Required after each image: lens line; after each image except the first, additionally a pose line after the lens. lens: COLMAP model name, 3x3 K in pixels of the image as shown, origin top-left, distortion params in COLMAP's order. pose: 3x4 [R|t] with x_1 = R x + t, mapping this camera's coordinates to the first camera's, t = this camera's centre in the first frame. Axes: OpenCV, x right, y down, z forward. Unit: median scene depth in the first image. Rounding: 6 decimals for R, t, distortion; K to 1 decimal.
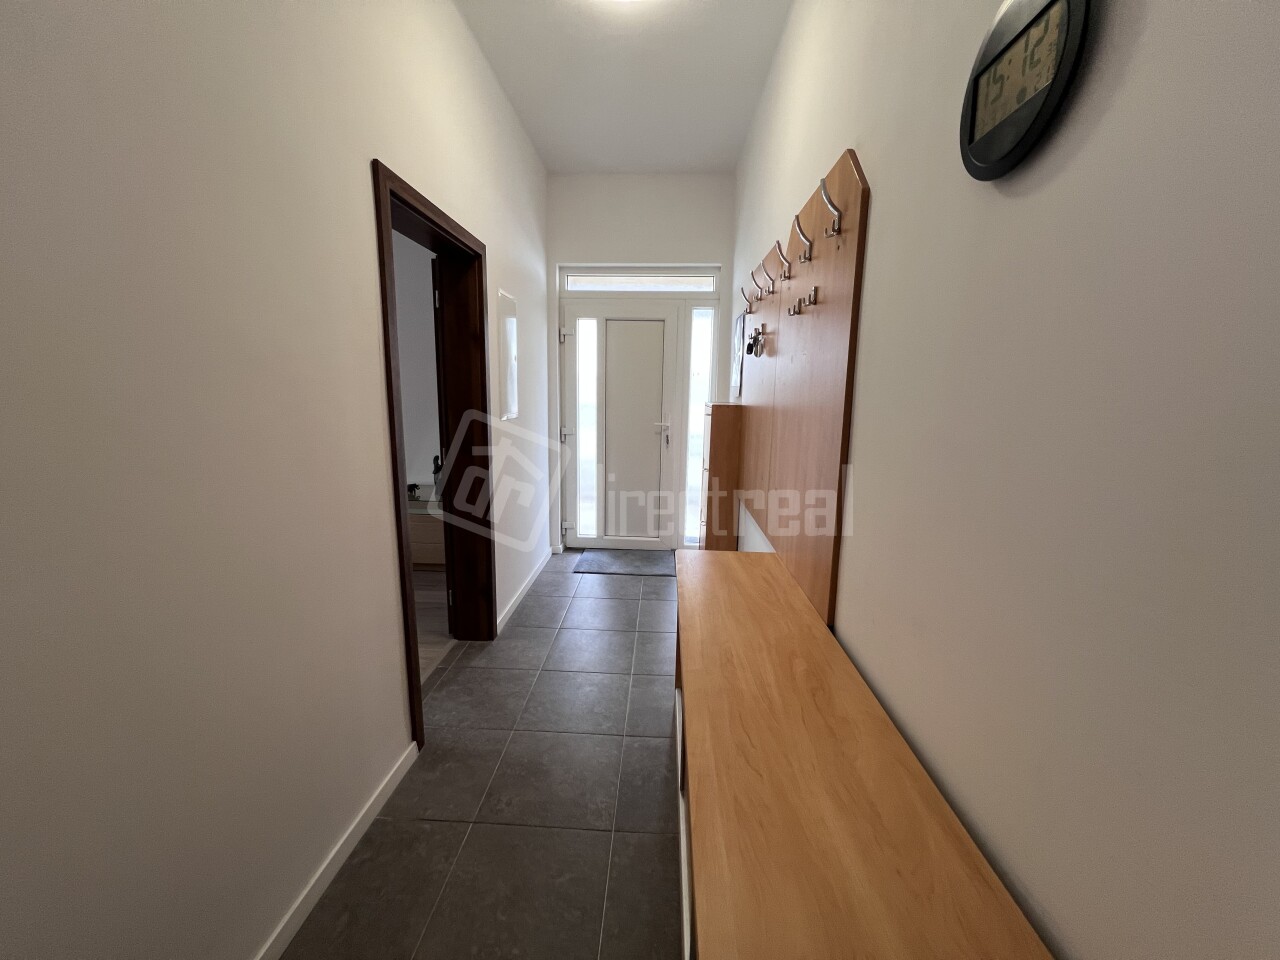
lens RADIAL K [[509.6, 0, 638.3], [0, 509.6, 481.3], [0, 0, 1]] dist [-0.000456, -0.000006]
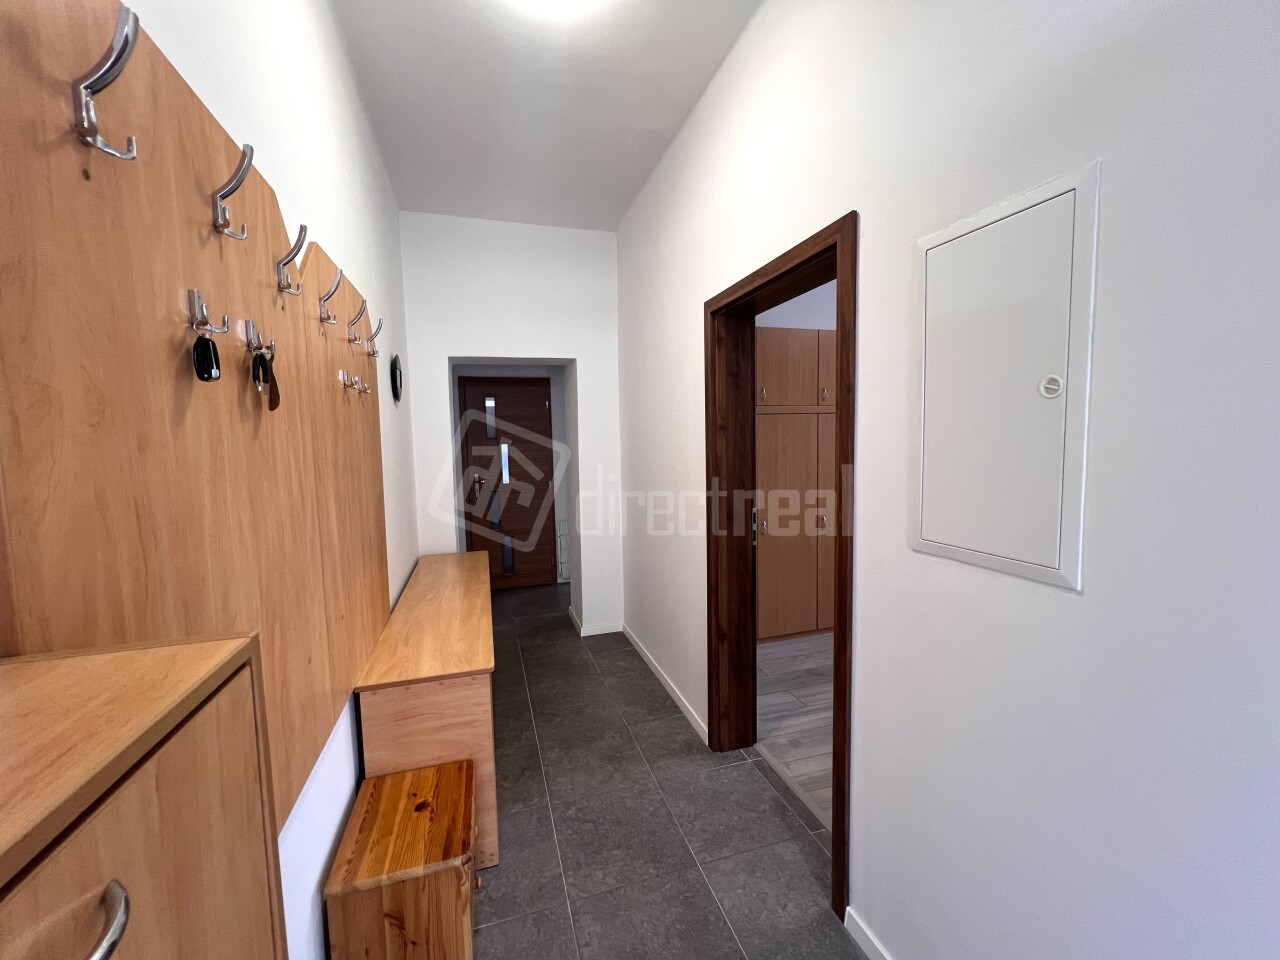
lens RADIAL K [[517.2, 0, 640.0], [0, 517.2, 480.0], [0, 0, 1]] dist [0.000525, -0.000041]
pose [[-0.939090, 0.032368, -0.342145, 0.143913], [-0.054602, 0.968857, 0.241525, -0.405042], [0.339307, 0.245496, -0.908076, 1.971208]]
